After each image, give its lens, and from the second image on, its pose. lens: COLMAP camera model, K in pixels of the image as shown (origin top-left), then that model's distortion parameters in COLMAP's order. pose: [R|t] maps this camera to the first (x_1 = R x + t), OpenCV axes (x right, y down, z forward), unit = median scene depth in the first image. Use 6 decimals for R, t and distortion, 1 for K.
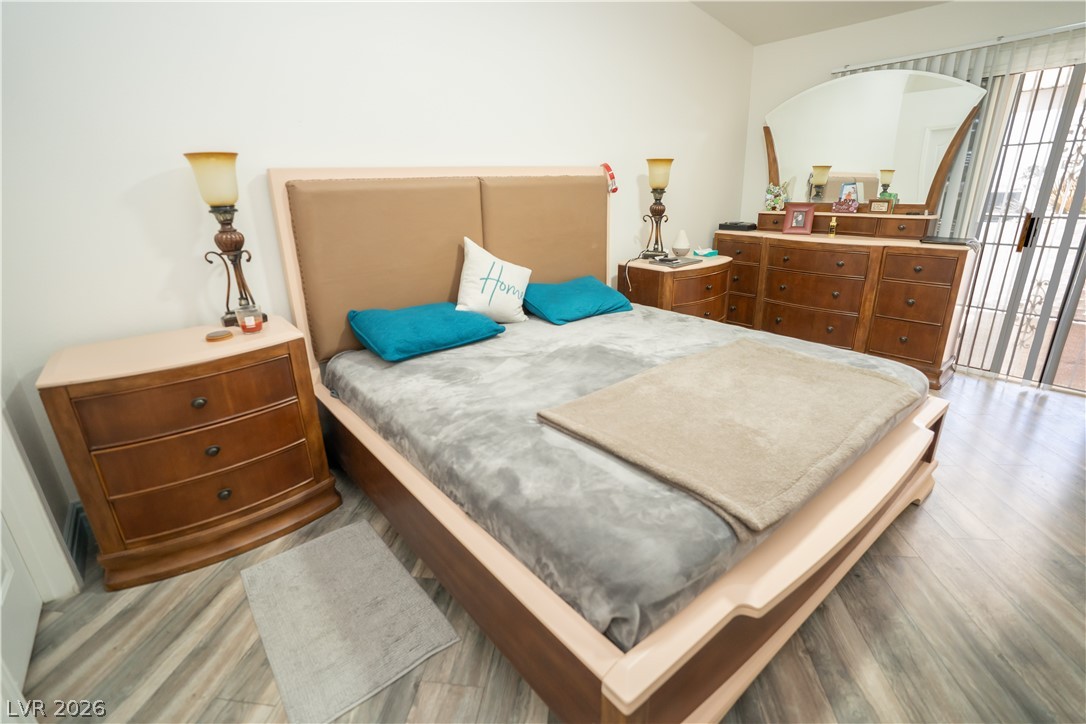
lens RADIAL K [[506.4, 0, 541.2], [0, 506.4, 359.8], [0, 0, 1]] dist [-0.075239, 0.033205]
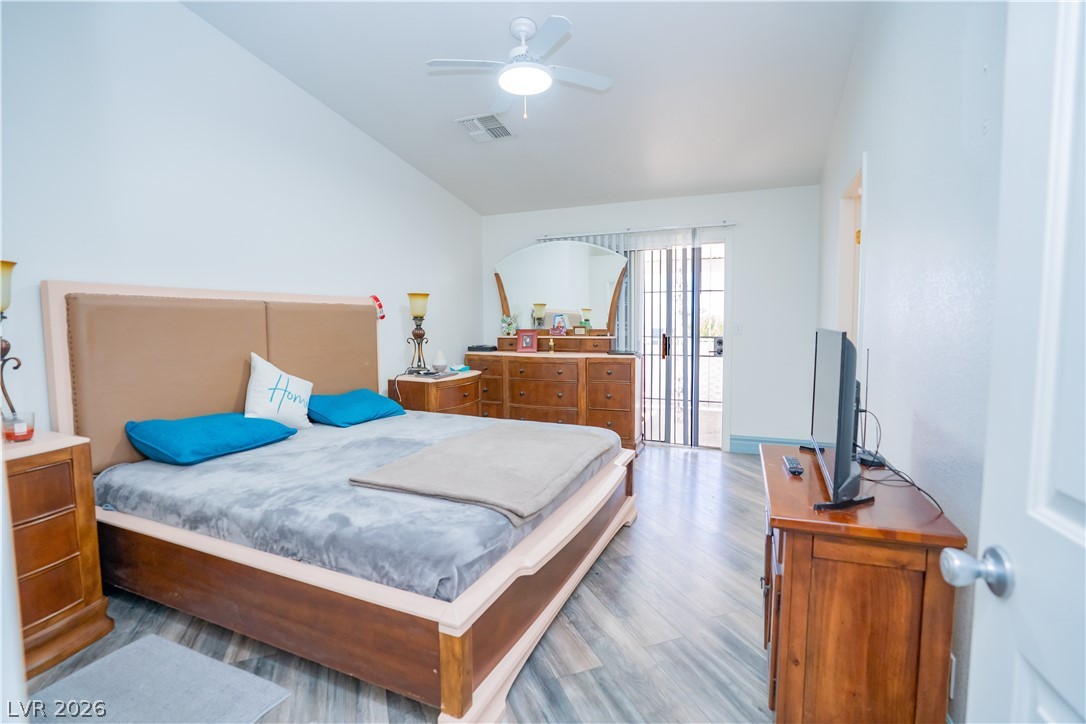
lens RADIAL K [[506.4, 0, 541.2], [0, 506.4, 359.8], [0, 0, 1]] dist [-0.075239, 0.033205]
pose [[0.884412, -0.013266, 0.466518, -0.099531], [0.134942, 0.964169, -0.228403, 0.105279], [-0.446773, 0.264955, 0.854513, -0.203749]]
